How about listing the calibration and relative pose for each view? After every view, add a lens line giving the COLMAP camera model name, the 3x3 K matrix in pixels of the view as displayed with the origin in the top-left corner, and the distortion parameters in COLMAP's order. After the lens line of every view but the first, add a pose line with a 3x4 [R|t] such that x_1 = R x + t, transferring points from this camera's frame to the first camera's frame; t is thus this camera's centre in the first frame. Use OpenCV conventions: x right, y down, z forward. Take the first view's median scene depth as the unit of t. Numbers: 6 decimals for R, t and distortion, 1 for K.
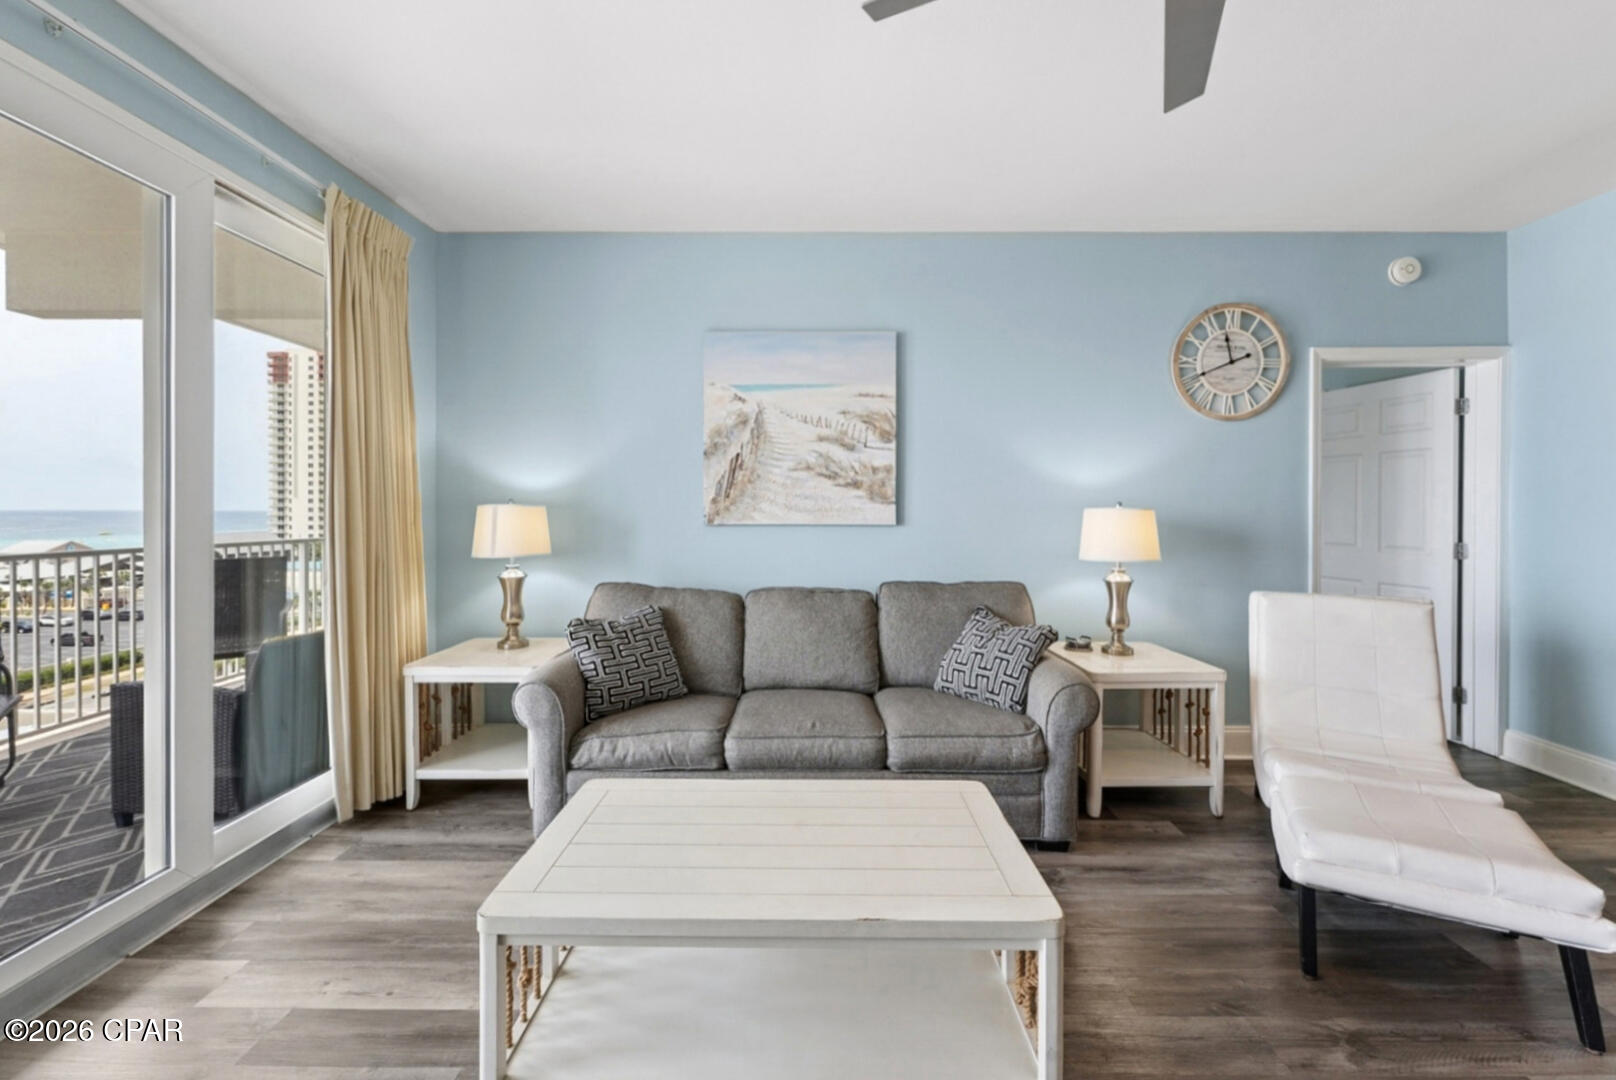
lens RADIAL K [[676.1, 0, 804.9], [0, 676.1, 514.5], [0, 0, 1]] dist [-0.002281, -0.000229]
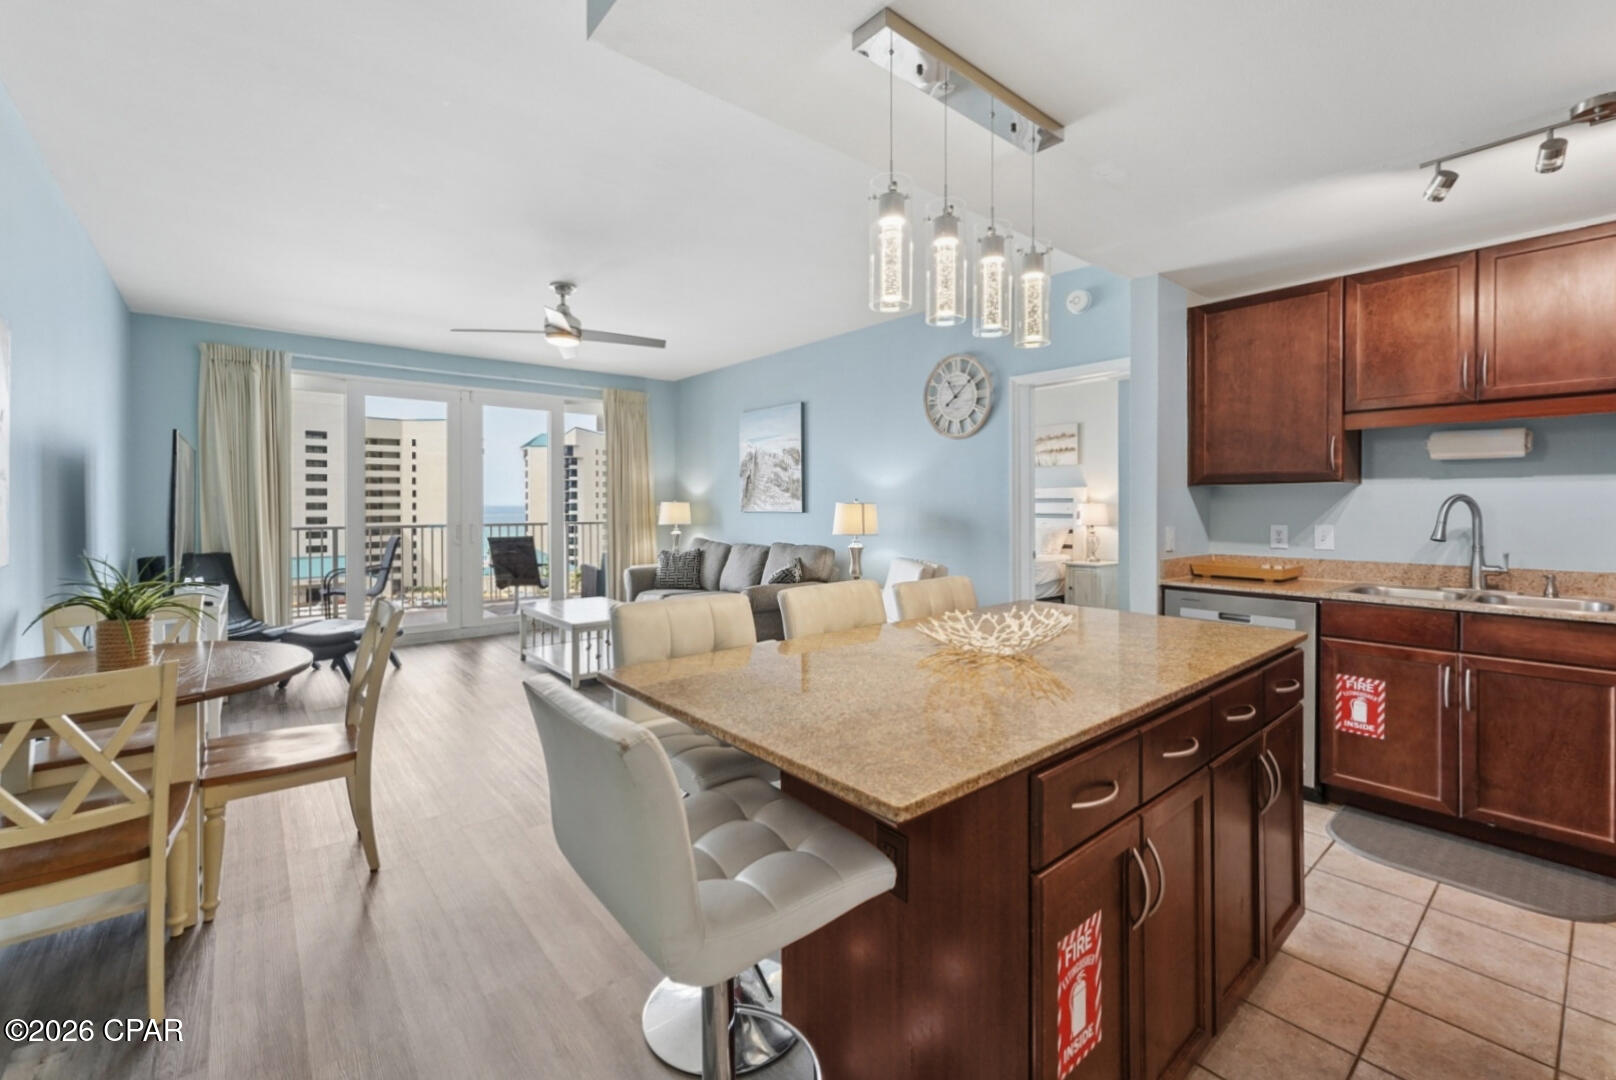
lens RADIAL K [[677.4, 0, 809.9], [0, 677.4, 504.5], [0, 0, 1]] dist [0.005225, -0.000705]
pose [[0.651453, -0.000570, -0.758689, 1.597899], [-0.004568, 0.999979, -0.004674, 0.003728], [0.758675, 0.006511, 0.651437, -0.141395]]
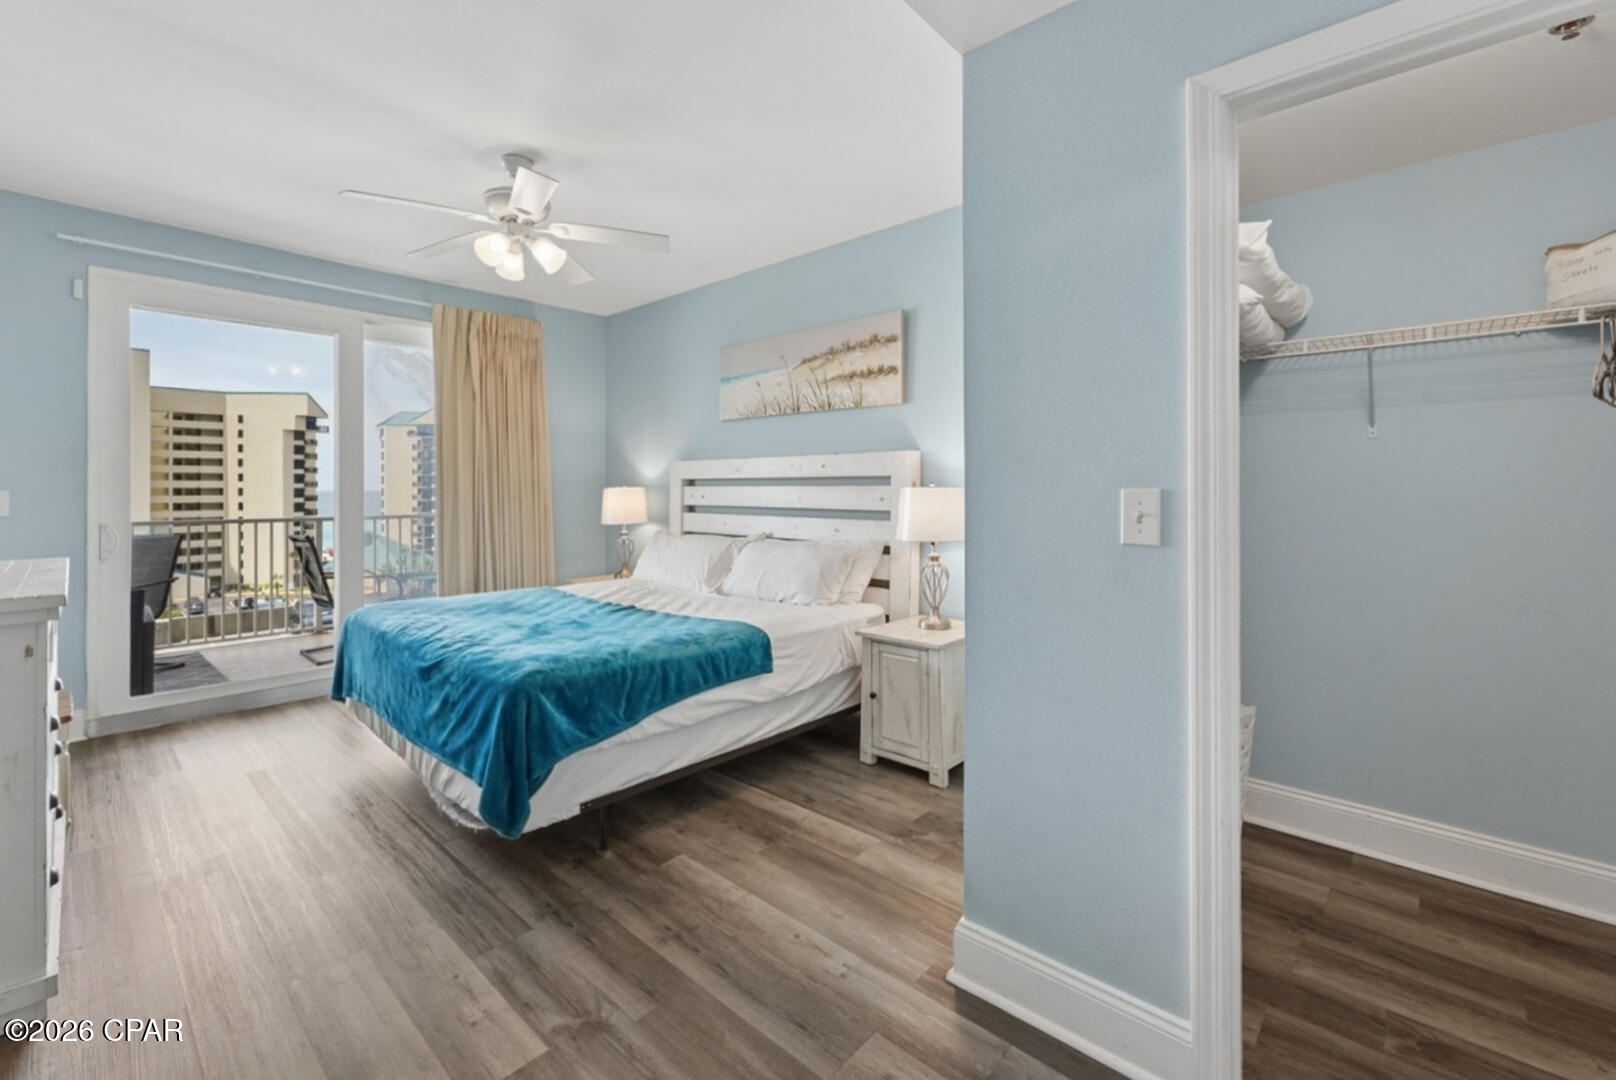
lens RADIAL K [[679.3, 0, 807.8], [0, 679.3, 487.8], [0, 0, 1]] dist [-0.001329, -0.000496]
pose [[0.748706, -0.001839, -0.662900, 0.969826], [-0.004203, 0.999963, -0.007521, -0.009004], [0.662889, 0.008417, 0.748670, 1.301319]]
